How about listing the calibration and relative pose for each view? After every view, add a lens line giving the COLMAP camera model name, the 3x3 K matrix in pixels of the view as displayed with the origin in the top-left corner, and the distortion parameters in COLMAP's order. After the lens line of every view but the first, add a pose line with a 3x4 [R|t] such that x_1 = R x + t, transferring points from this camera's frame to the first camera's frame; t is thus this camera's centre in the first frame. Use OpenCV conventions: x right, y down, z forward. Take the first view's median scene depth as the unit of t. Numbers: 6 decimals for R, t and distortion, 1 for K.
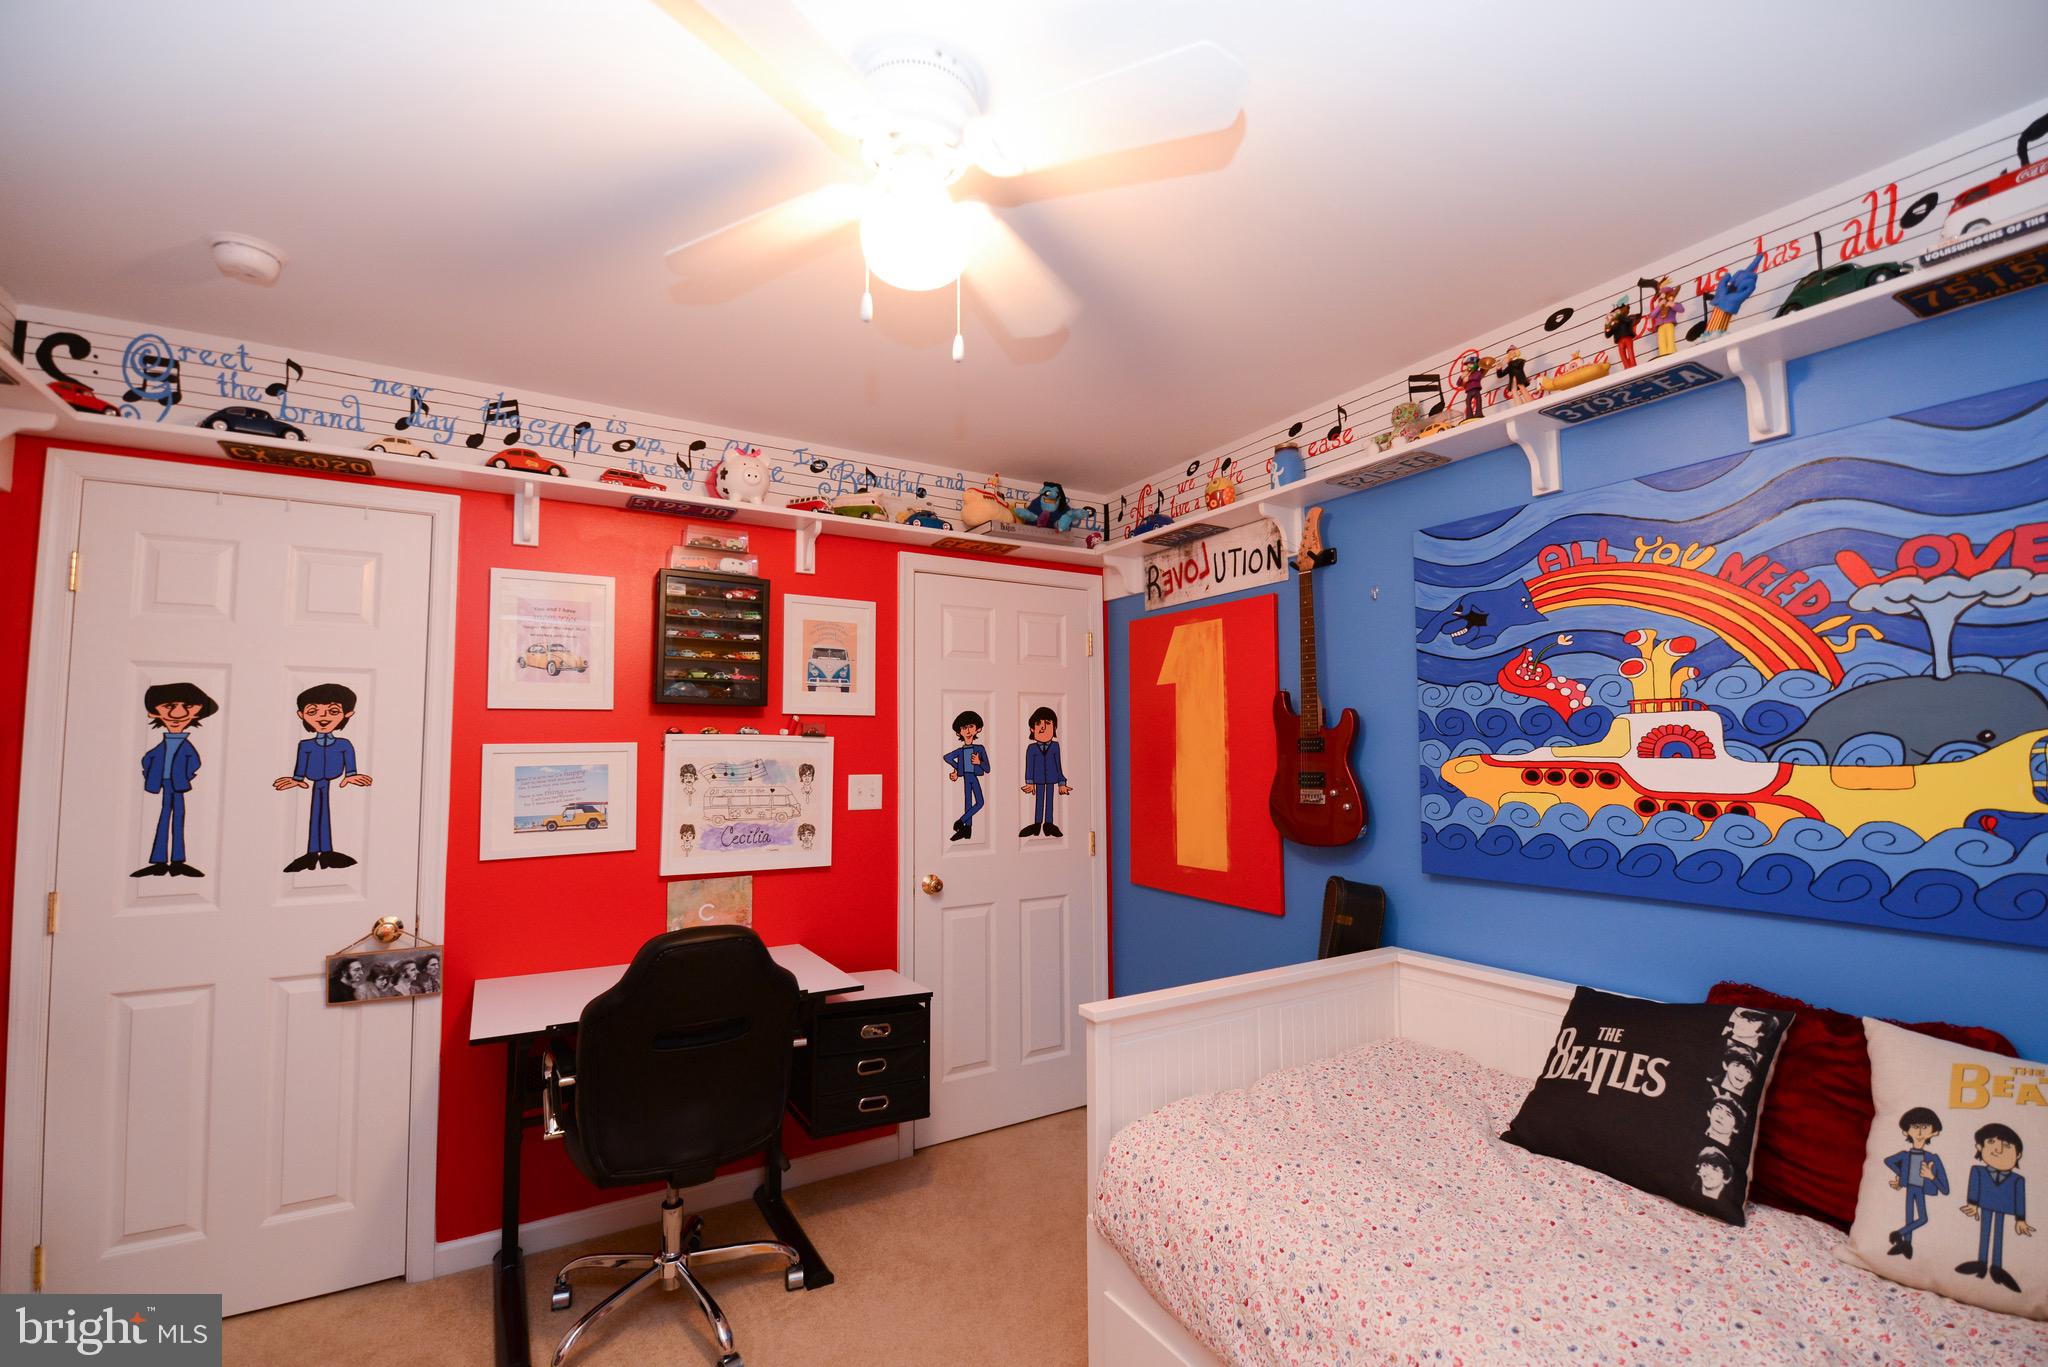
lens RADIAL K [[879.7, 0, 1029.5], [0, 879.7, 688.2], [0, 0, 1]] dist [-0.005353, -0.008846]
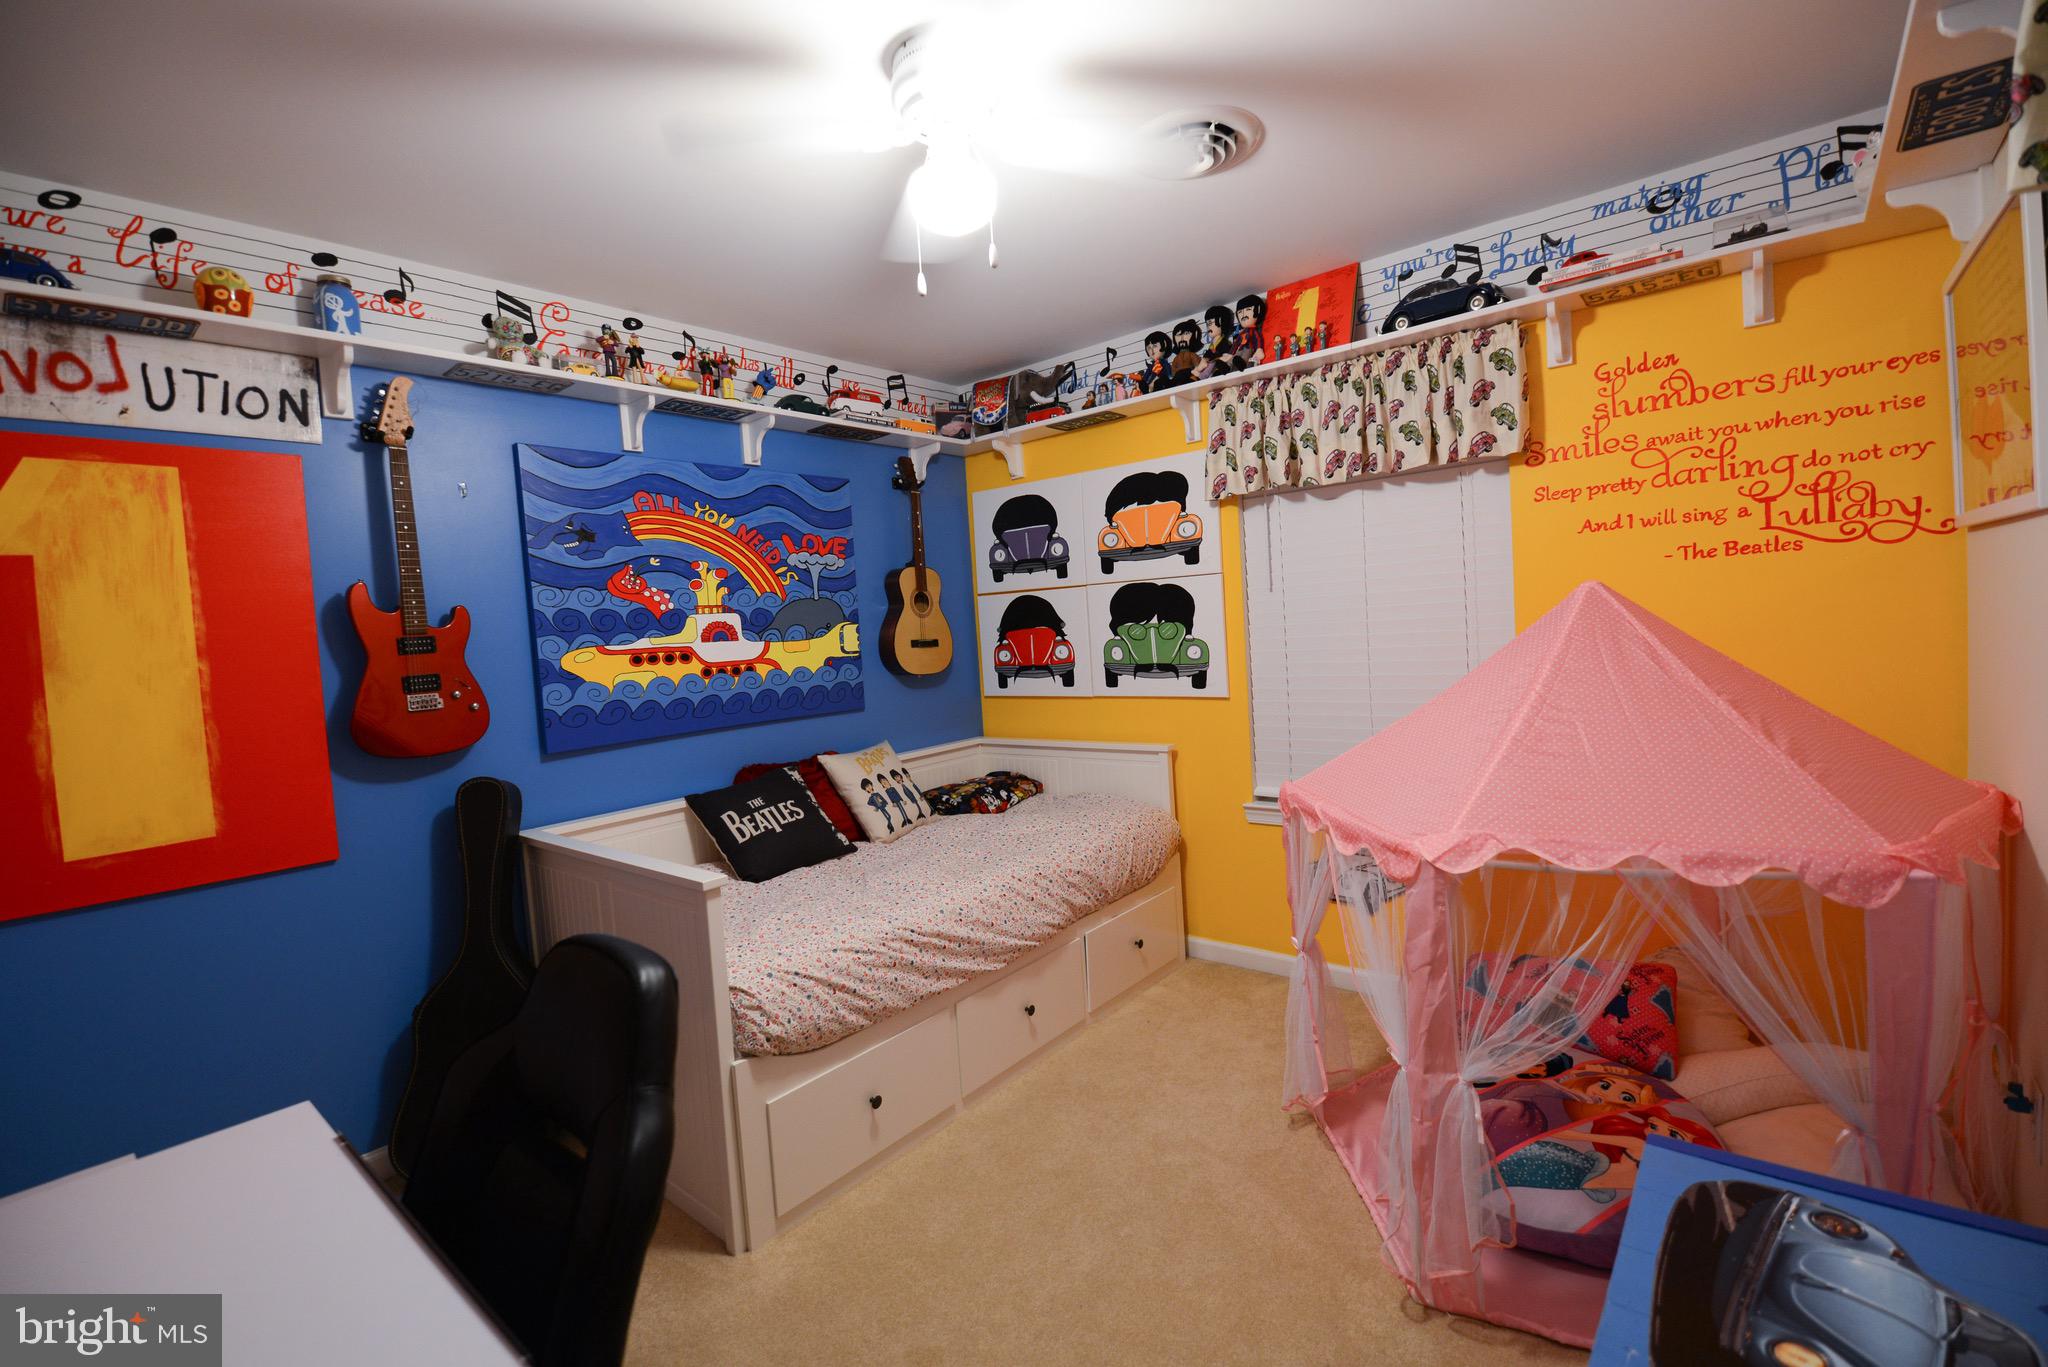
lens RADIAL K [[879.7, 0, 1026.1], [0, 879.7, 678.3], [0, 0, 1]] dist [-0.005353, -0.008846]
pose [[-0.324504, -0.026725, 0.945507, -0.733952], [-0.001204, 0.999612, 0.027841, 0.073448], [-0.945884, 0.007896, -0.324410, 0.710127]]
